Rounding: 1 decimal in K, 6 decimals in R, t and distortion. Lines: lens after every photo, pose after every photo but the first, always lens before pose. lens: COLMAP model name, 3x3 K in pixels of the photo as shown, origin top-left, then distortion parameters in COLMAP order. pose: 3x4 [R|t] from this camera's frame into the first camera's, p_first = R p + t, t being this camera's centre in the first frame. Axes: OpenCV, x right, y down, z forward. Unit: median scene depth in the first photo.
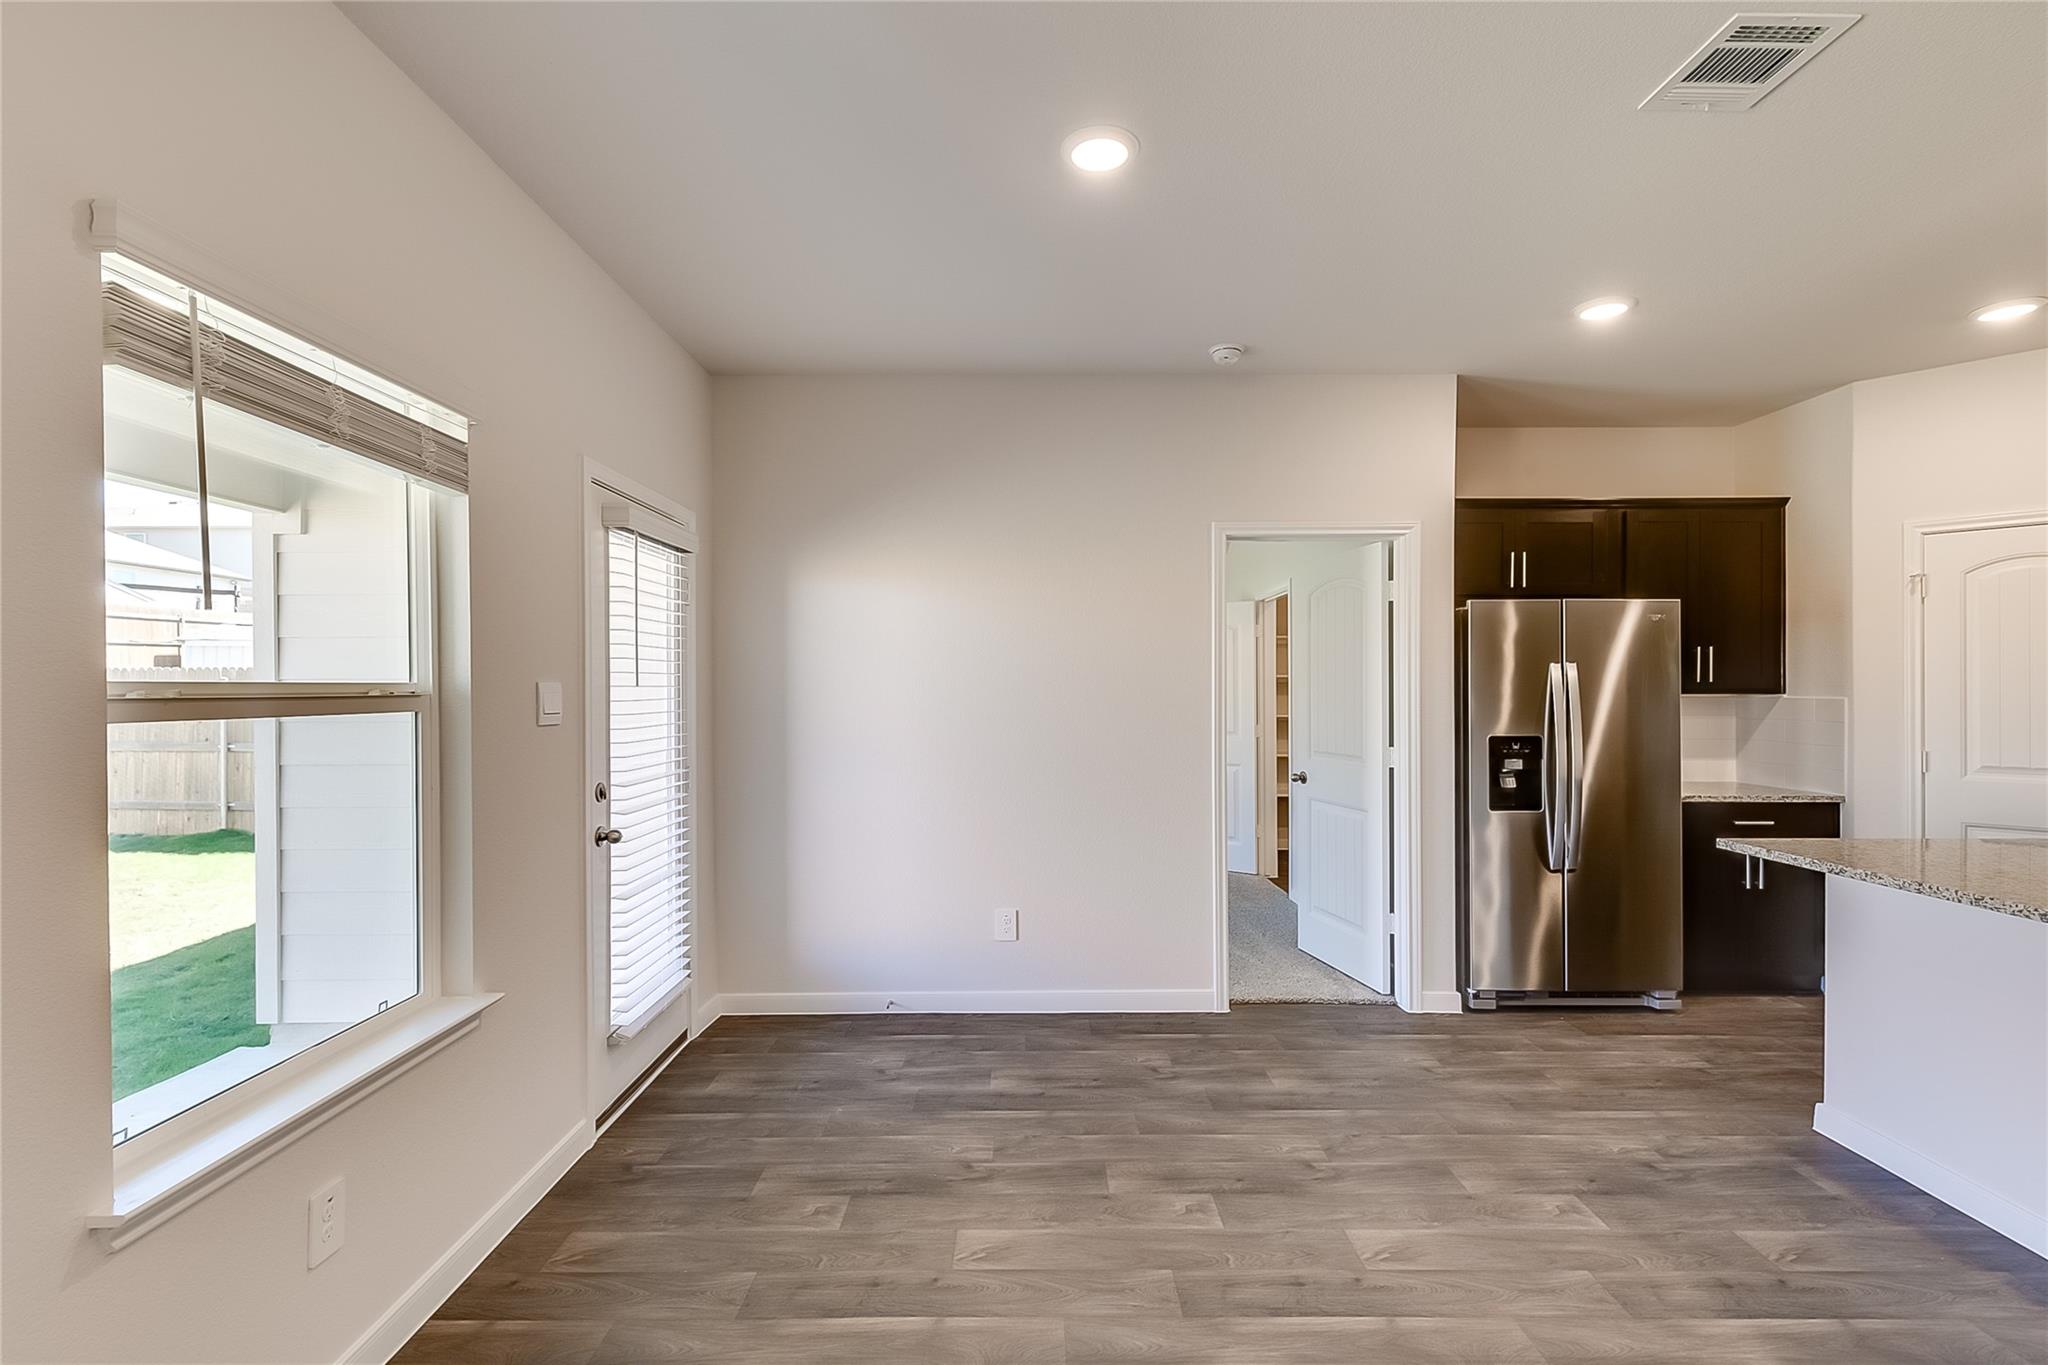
lens RADIAL K [[922.4, 0, 1027.5], [0, 922.4, 689.8], [0, 0, 1]] dist [0.005008, -0.000479]
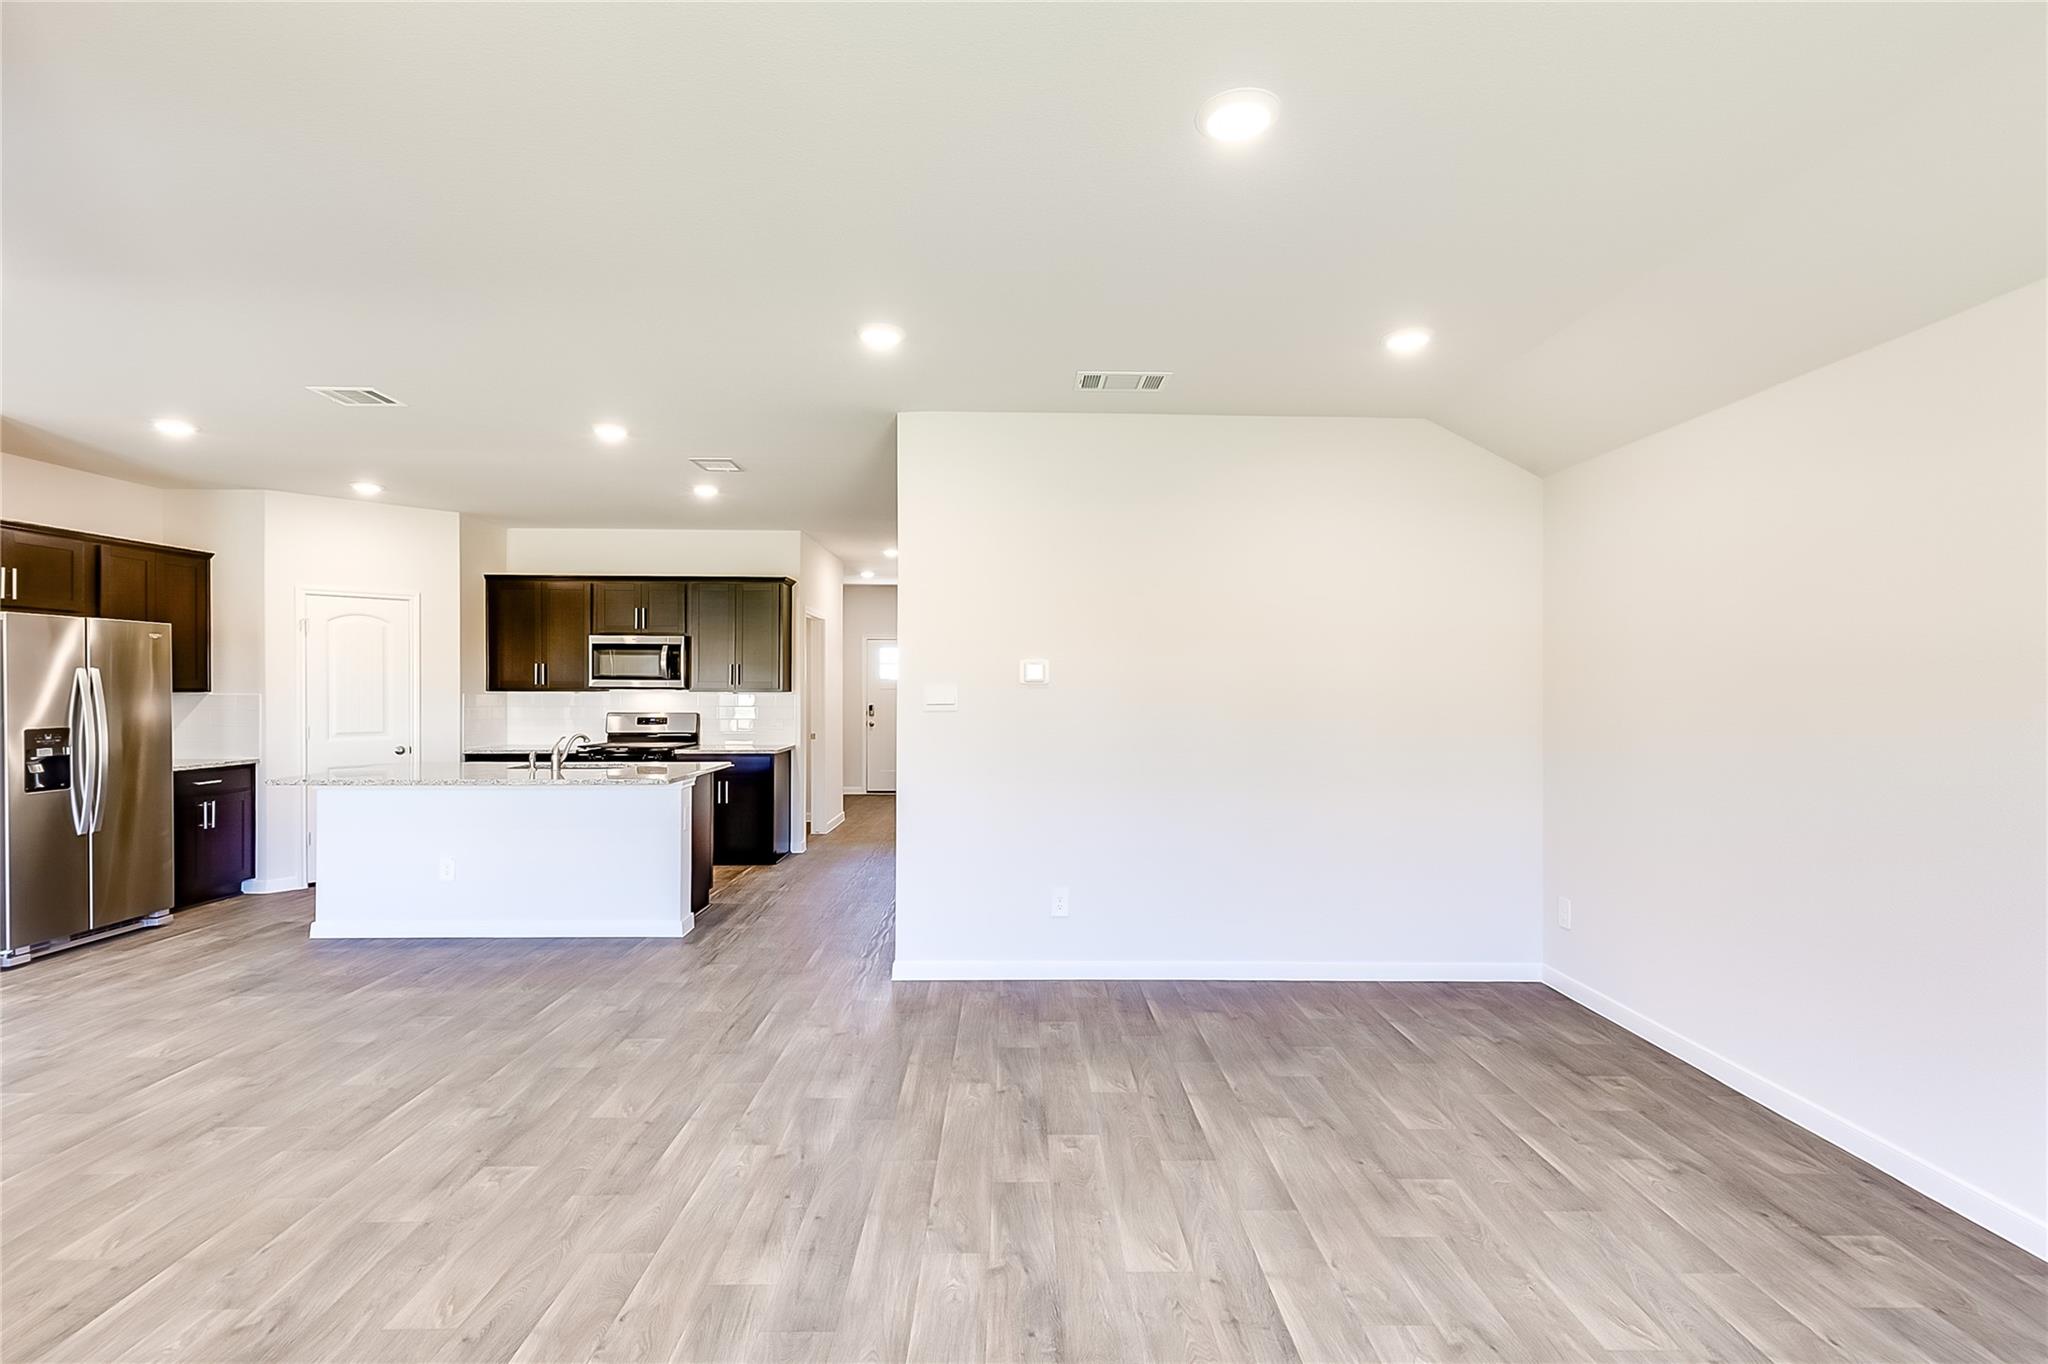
lens RADIAL K [[922.4, 0, 1025.2], [0, 922.4, 688.7], [0, 0, 1]] dist [0.005008, -0.000479]
pose [[-0.018373, -0.002670, 0.999828, -0.701706], [-0.000541, 0.999996, 0.002660, -0.005599], [-0.999831, -0.000492, -0.018375, -0.248459]]
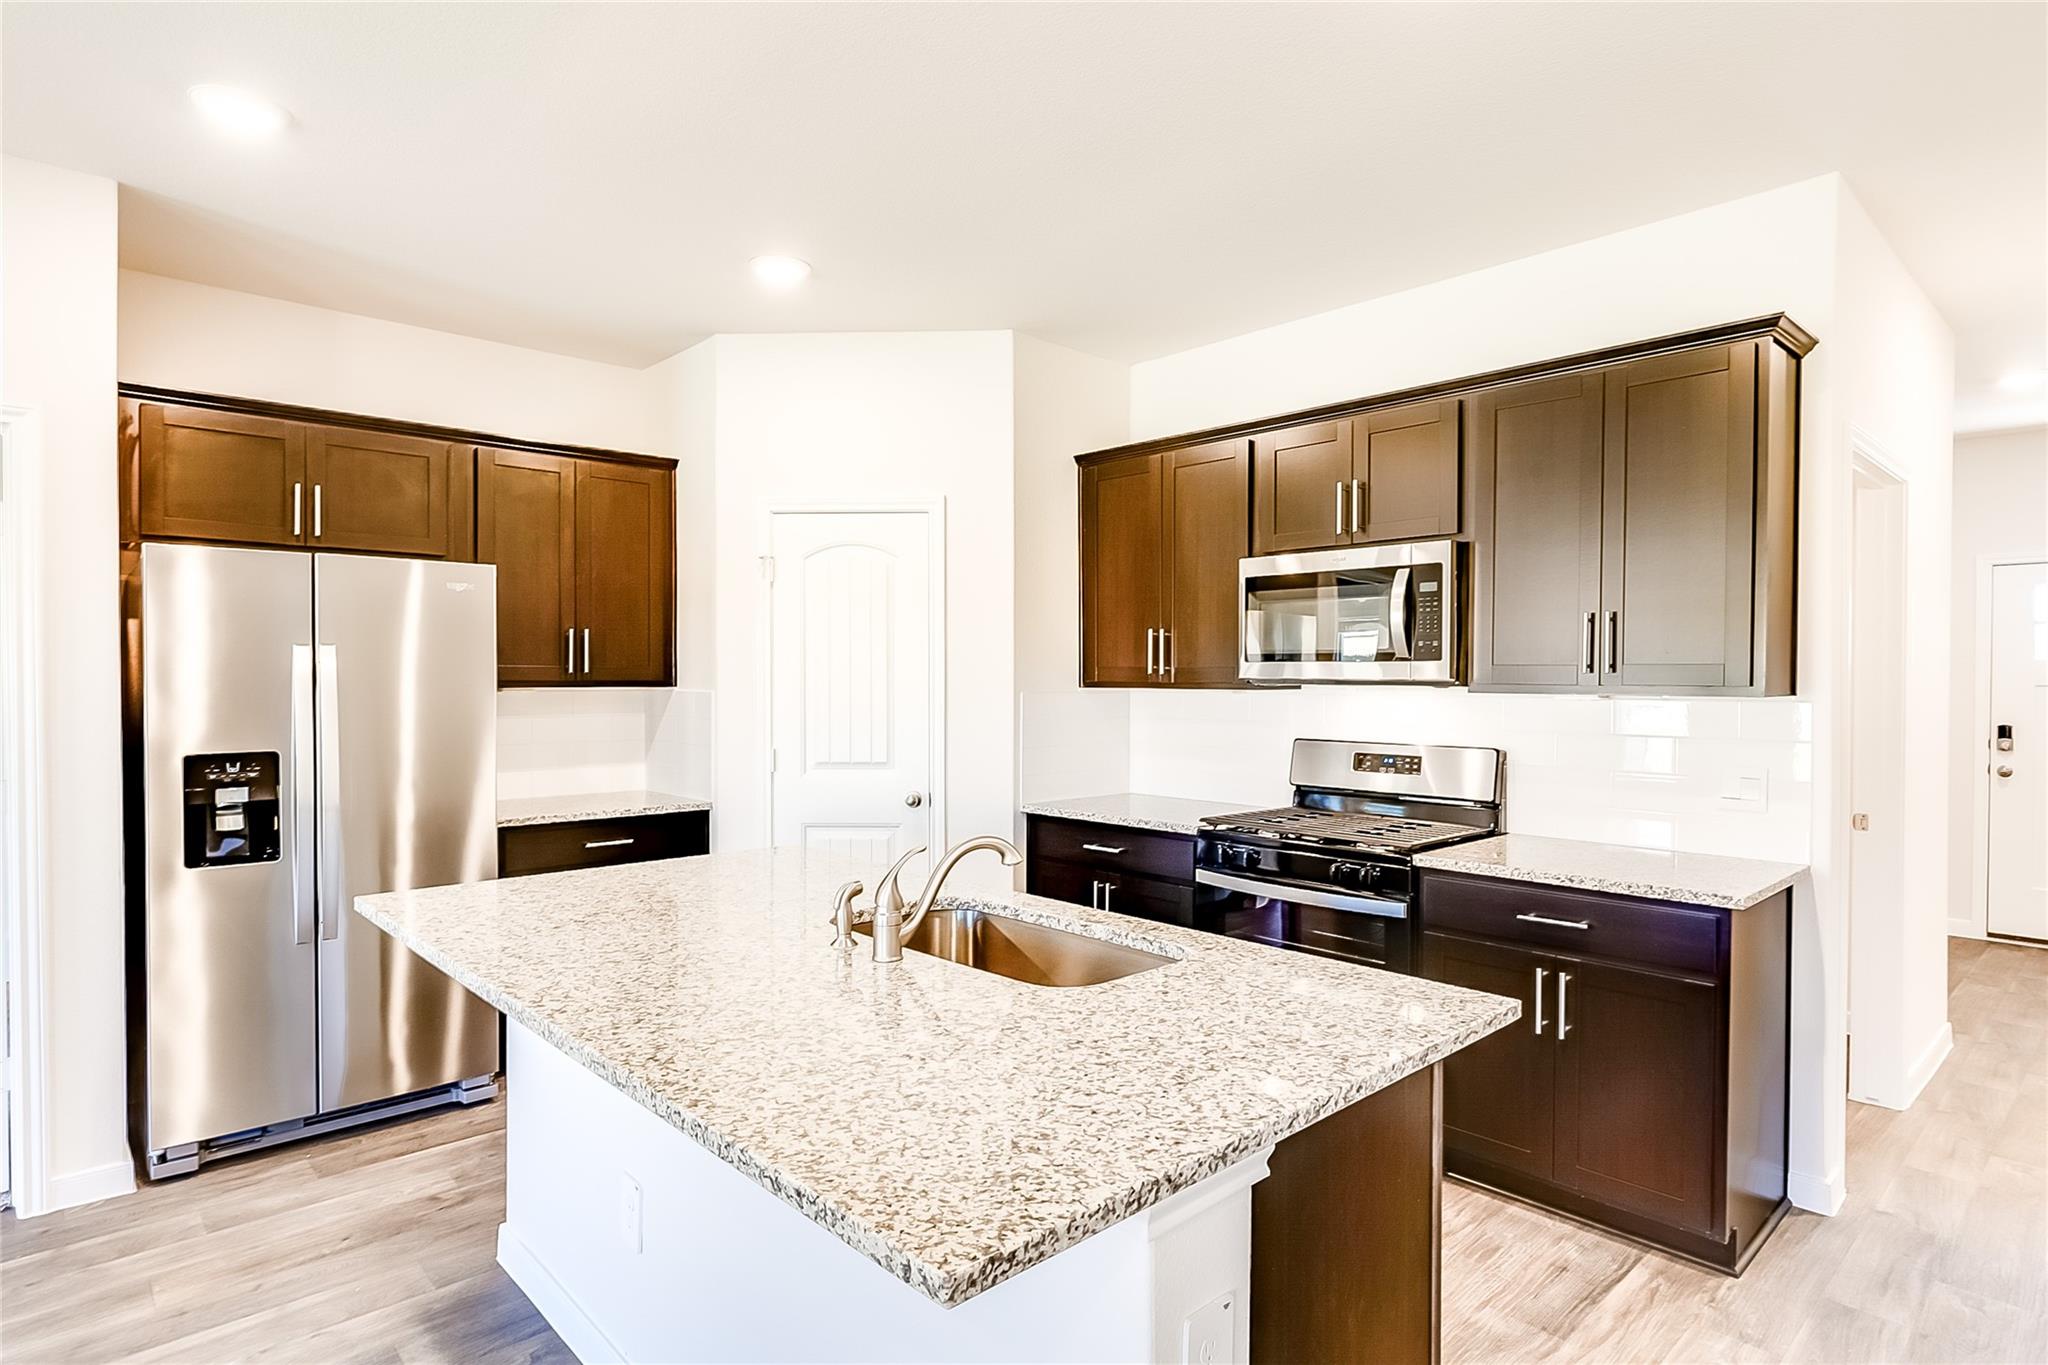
lens RADIAL K [[1081.2, 0, 1029.2], [0, 1081.2, 693.2], [0, 0, 1]] dist [0.002791, -0.000650]
pose [[0.733488, -0.008796, 0.679646, 0.422276], [-0.001250, 0.999897, 0.014289, -0.004981], [-0.679702, -0.011330, 0.733401, 0.036549]]
